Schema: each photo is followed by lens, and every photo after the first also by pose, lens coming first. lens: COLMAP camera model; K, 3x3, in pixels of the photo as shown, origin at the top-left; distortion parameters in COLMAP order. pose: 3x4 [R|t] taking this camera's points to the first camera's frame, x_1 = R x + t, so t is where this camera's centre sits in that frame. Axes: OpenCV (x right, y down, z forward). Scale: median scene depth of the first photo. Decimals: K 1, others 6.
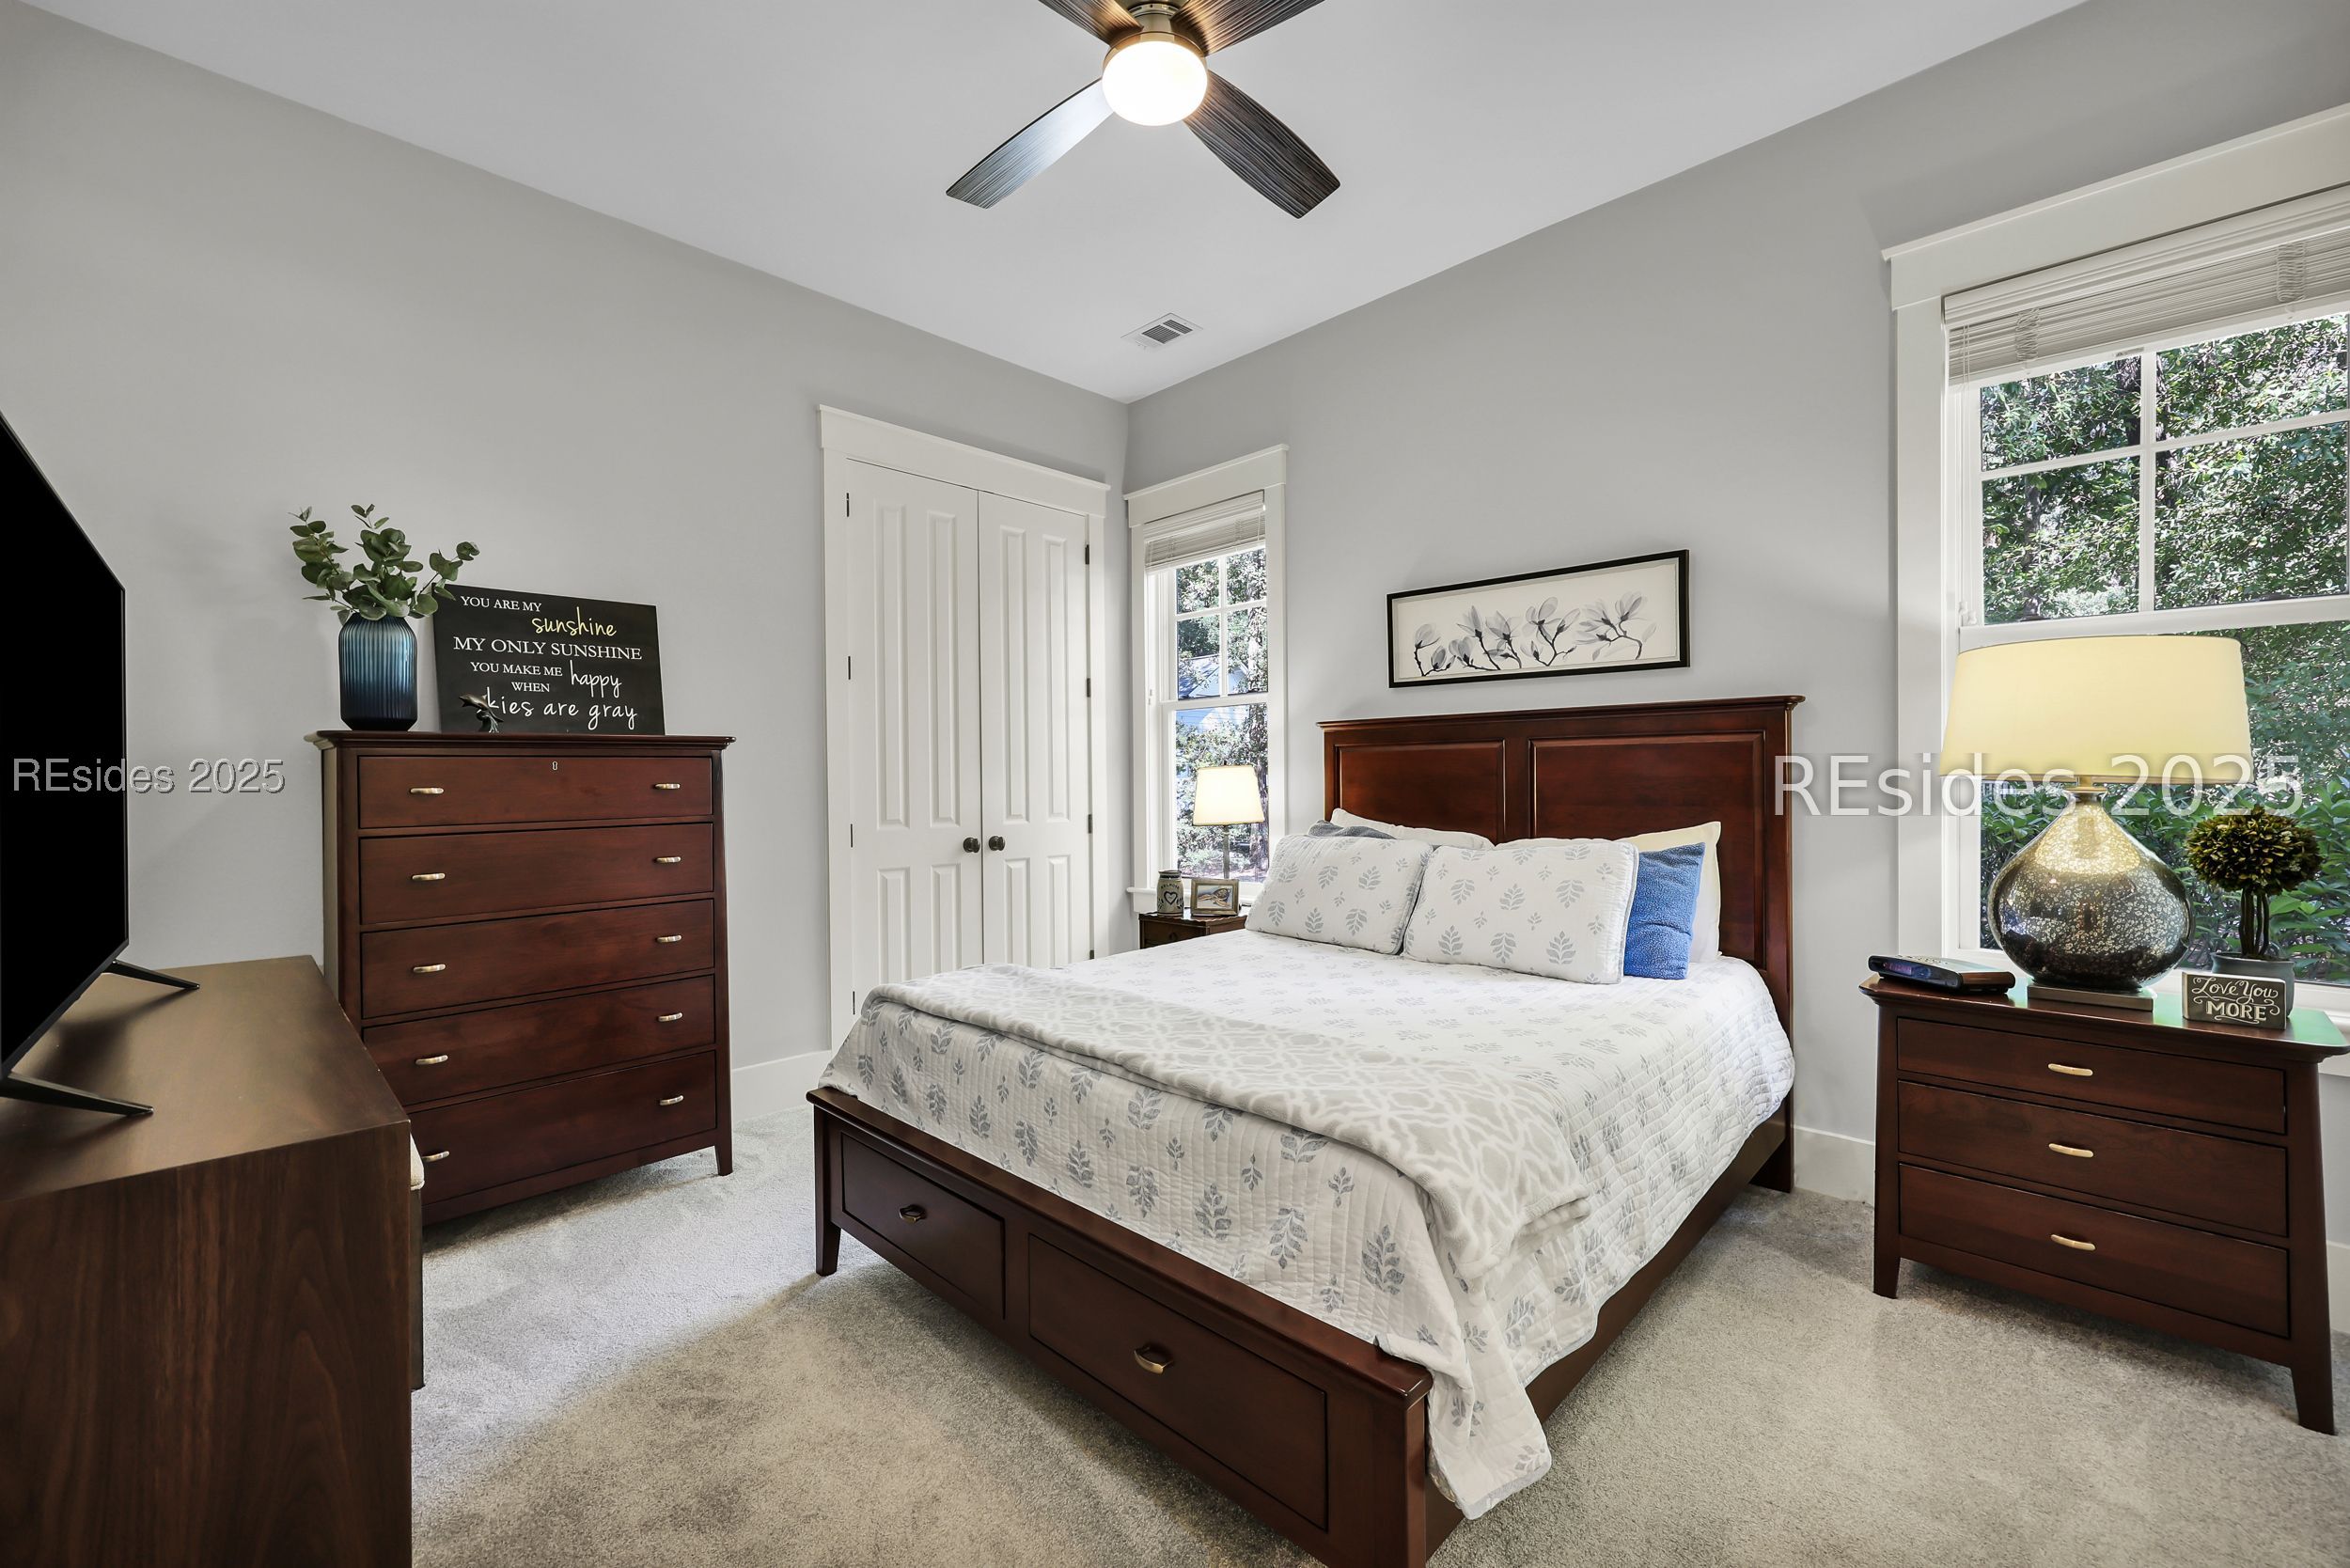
lens RADIAL K [[954.1, 0, 1171.0], [0, 954.1, 781.9], [0, 0, 1]] dist [0.002021, 0.000446]
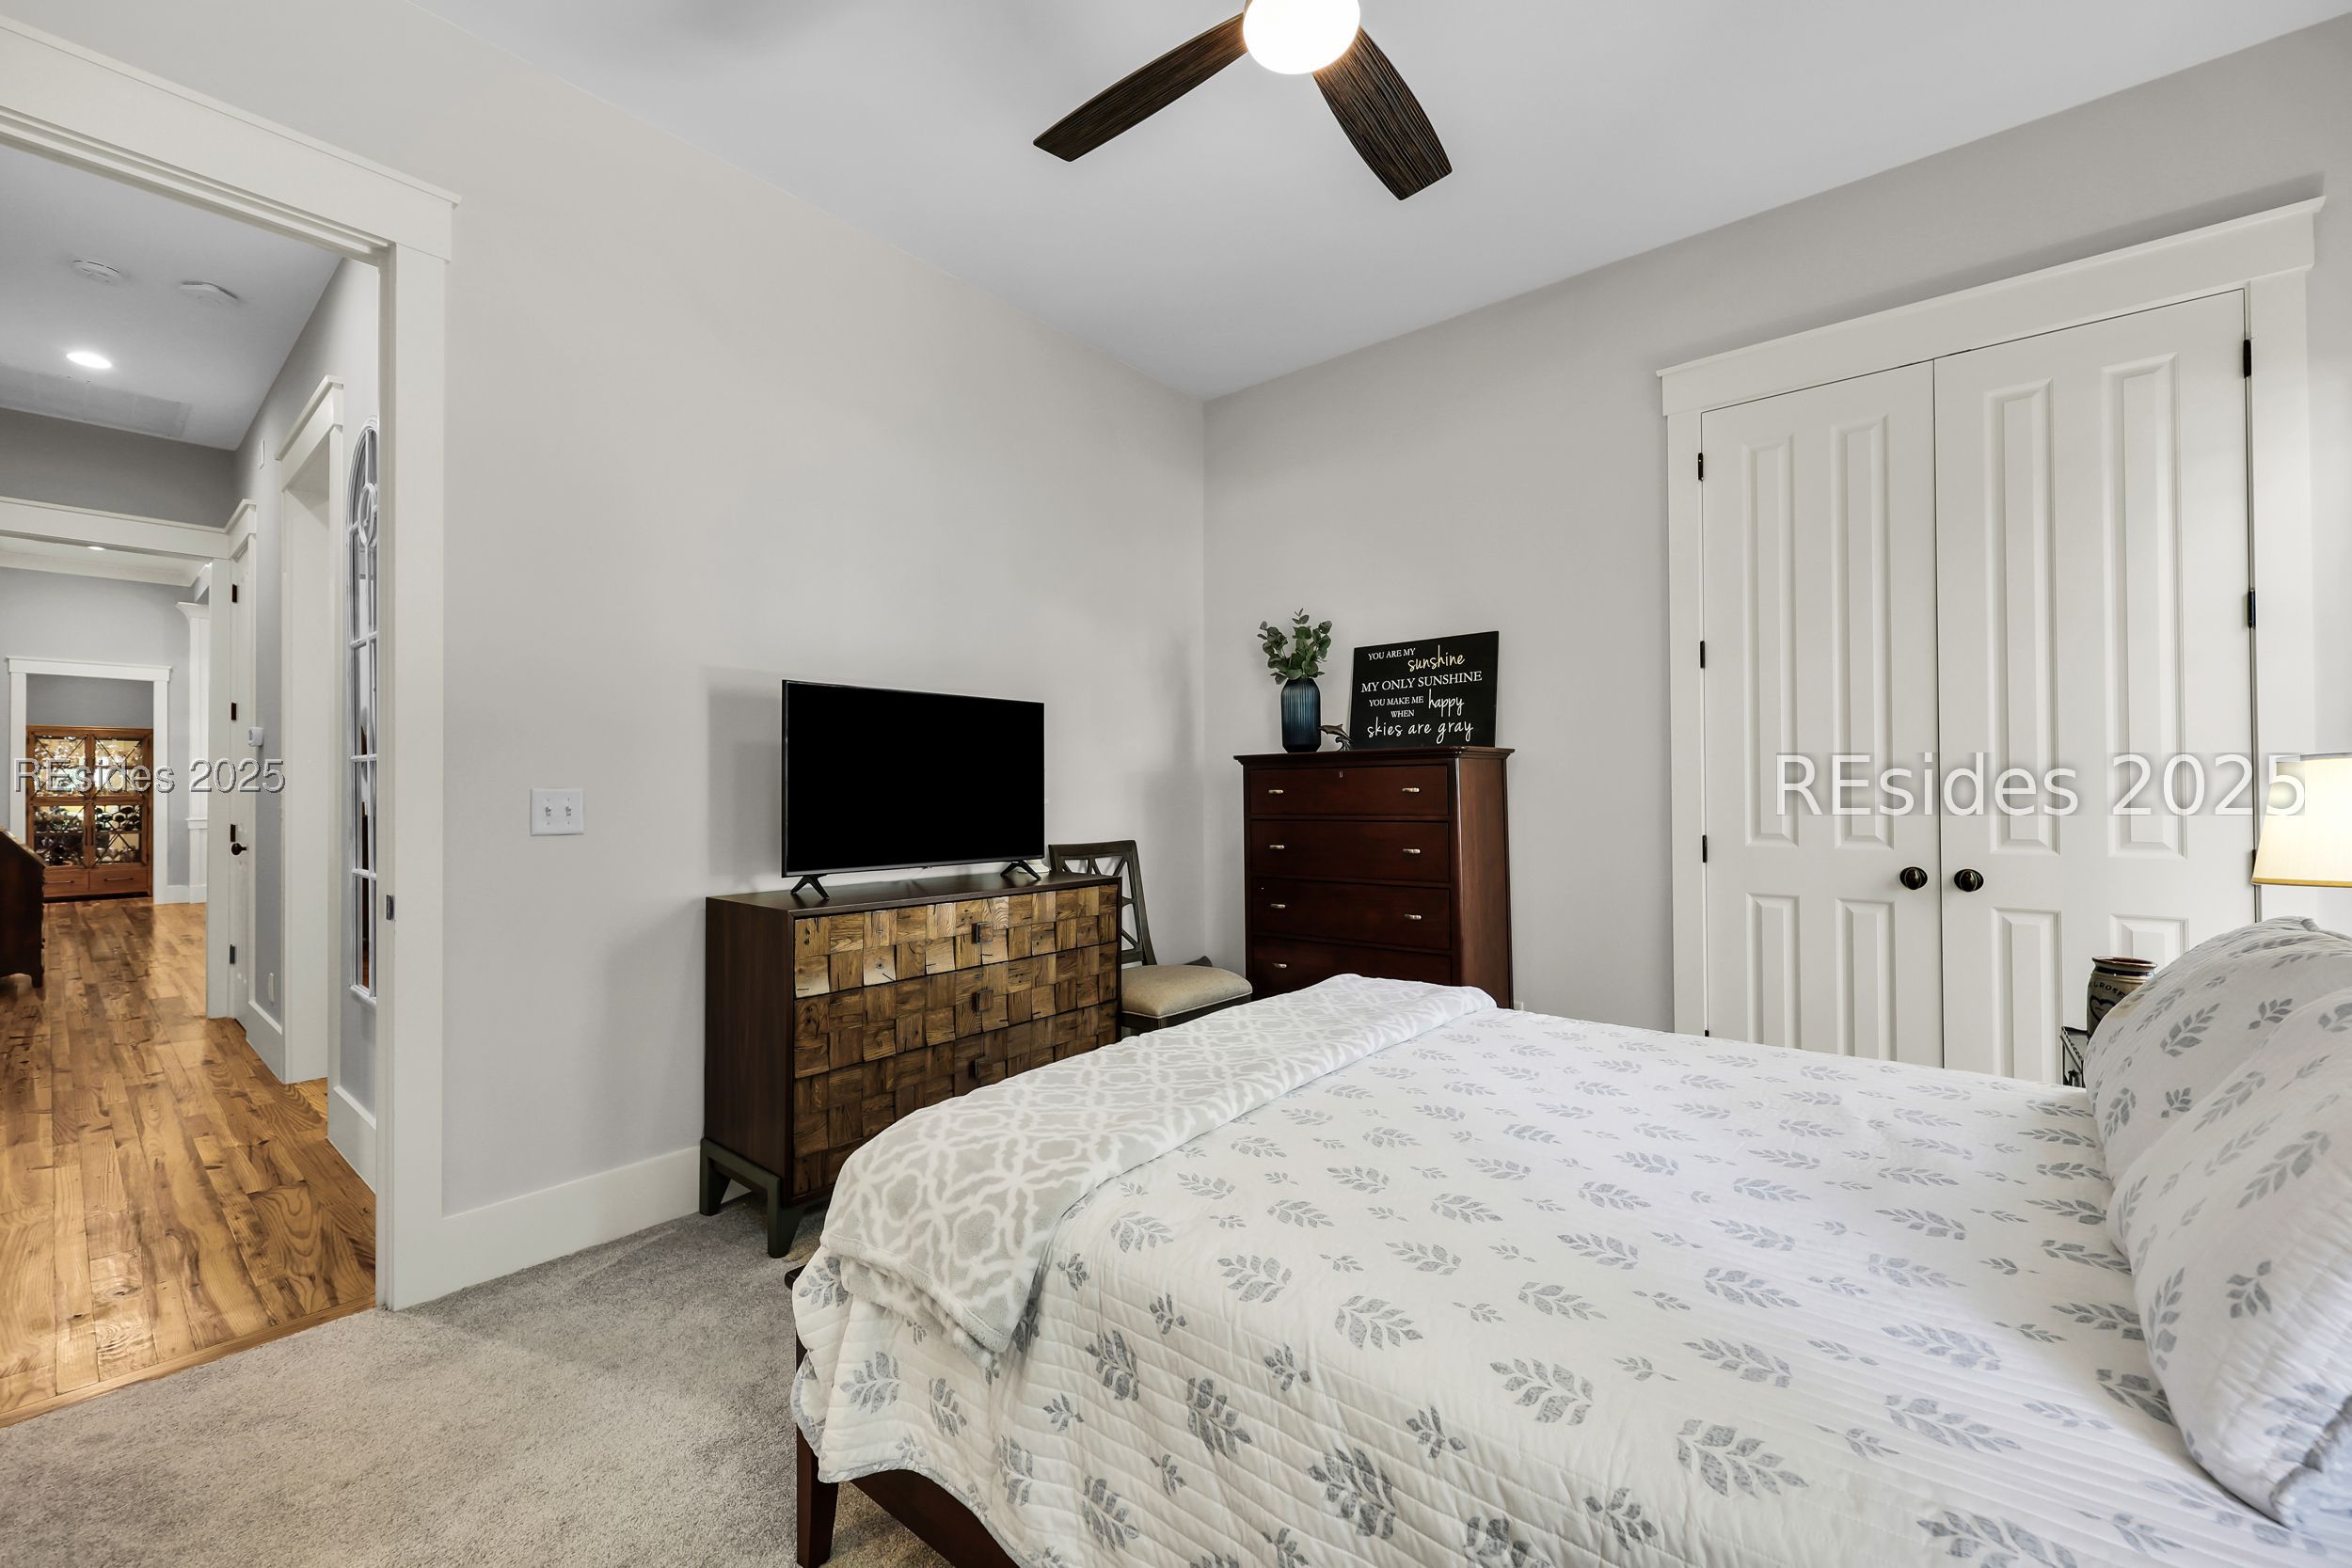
lens RADIAL K [[954.8, 0, 1159.1], [0, 954.8, 785.5], [0, 0, 1]] dist [0.002021, 0.000446]
pose [[0.079099, 0.004714, -0.996856, 0.596969], [-0.000801, 0.999989, 0.004665, -0.005637], [0.996866, 0.000429, 0.079102, 0.540341]]
